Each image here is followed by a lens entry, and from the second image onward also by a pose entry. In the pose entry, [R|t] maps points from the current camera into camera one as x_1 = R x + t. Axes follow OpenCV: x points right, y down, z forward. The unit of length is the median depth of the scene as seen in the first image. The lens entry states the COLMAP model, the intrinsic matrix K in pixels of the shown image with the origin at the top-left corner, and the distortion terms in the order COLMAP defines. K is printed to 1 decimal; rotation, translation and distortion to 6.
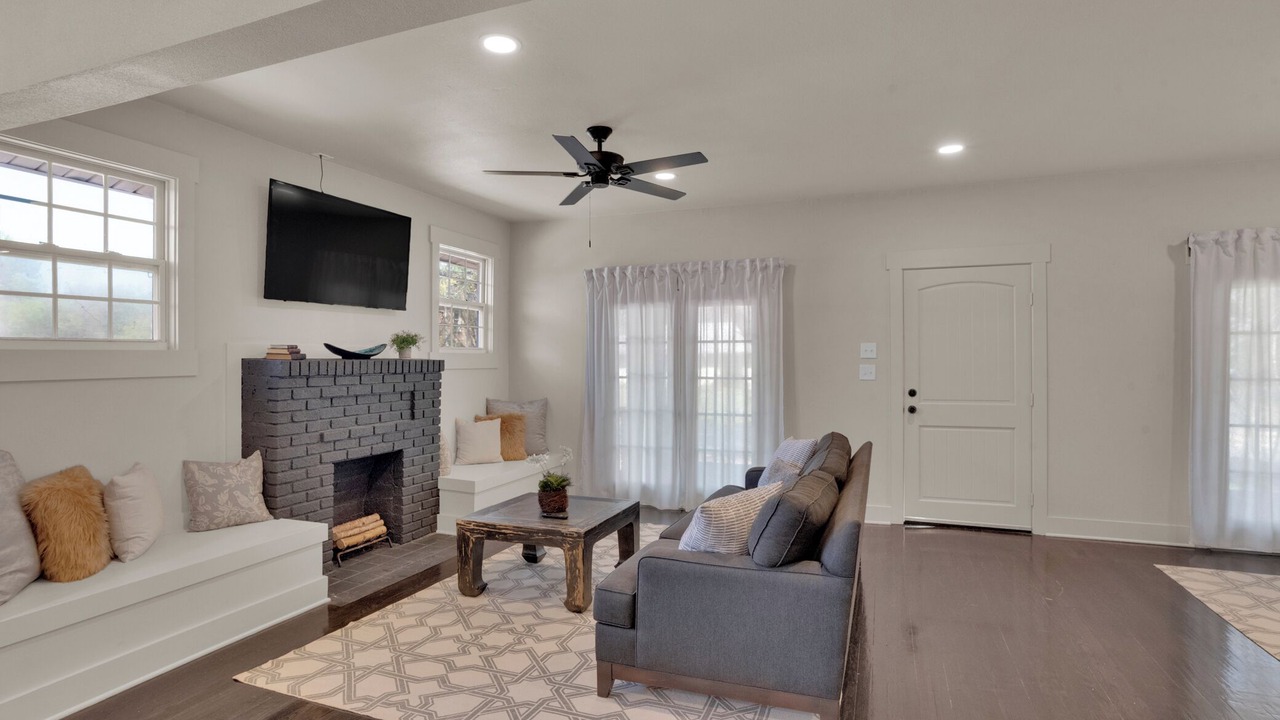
lens RADIAL K [[649.9, 0, 639.3], [0, 649.9, 359.3], [0, 0, 1]] dist [-0.045189, 0.012762]
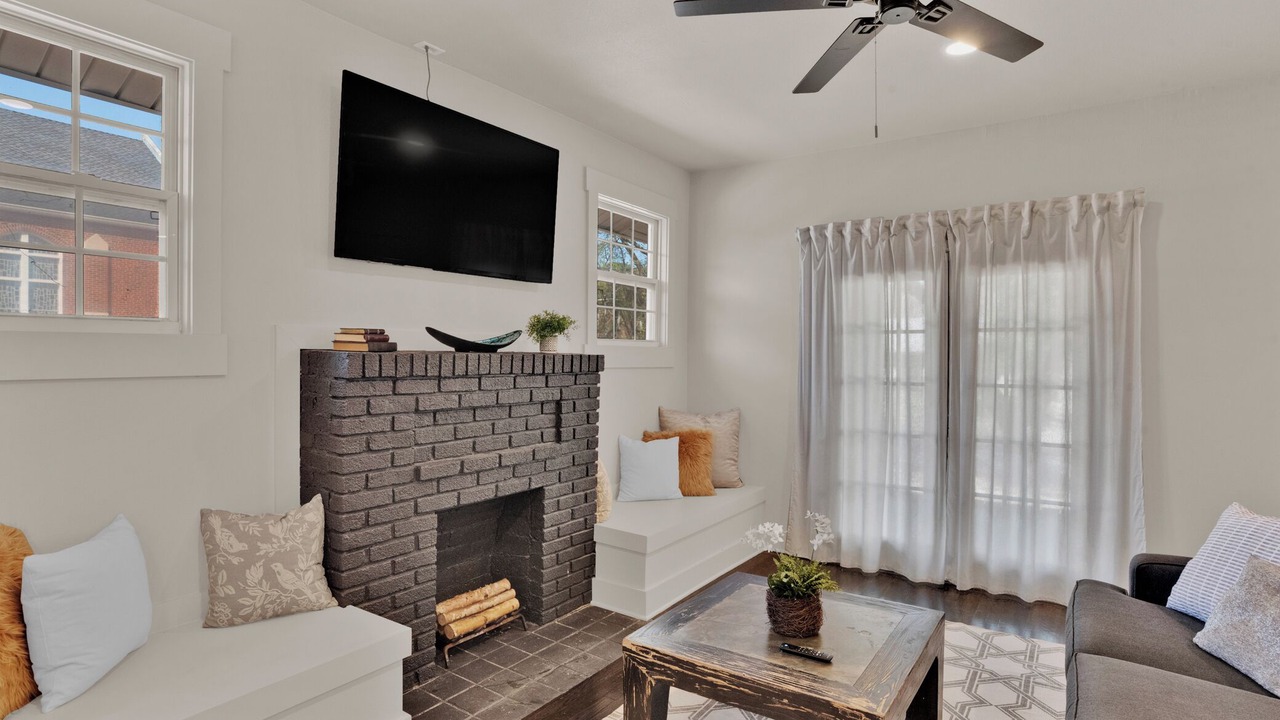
lens RADIAL K [[649.9, 0, 636.6], [0, 649.9, 361.3], [0, 0, 1]] dist [-0.045189, 0.012762]
pose [[0.970814, 0.008667, -0.239676, -0.112597], [-0.007410, 0.999954, 0.006148, 0.003747], [0.239718, -0.004193, 0.970834, 0.372381]]
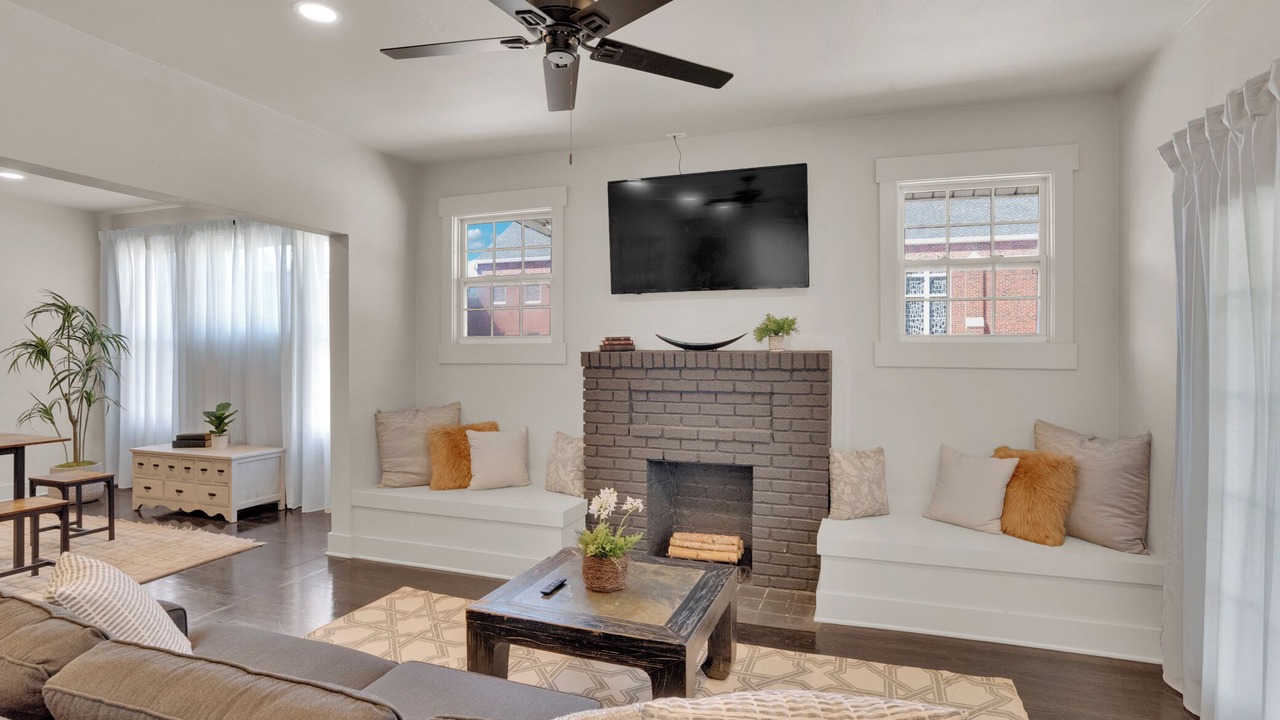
lens RADIAL K [[649.9, 0, 636.1], [0, 649.9, 352.9], [0, 0, 1]] dist [-0.045189, 0.012762]
pose [[0.021314, 0.004525, -0.999763, 0.428316], [-0.004173, 0.999981, 0.004437, -0.001355], [0.999764, 0.004078, 0.021333, 0.855620]]
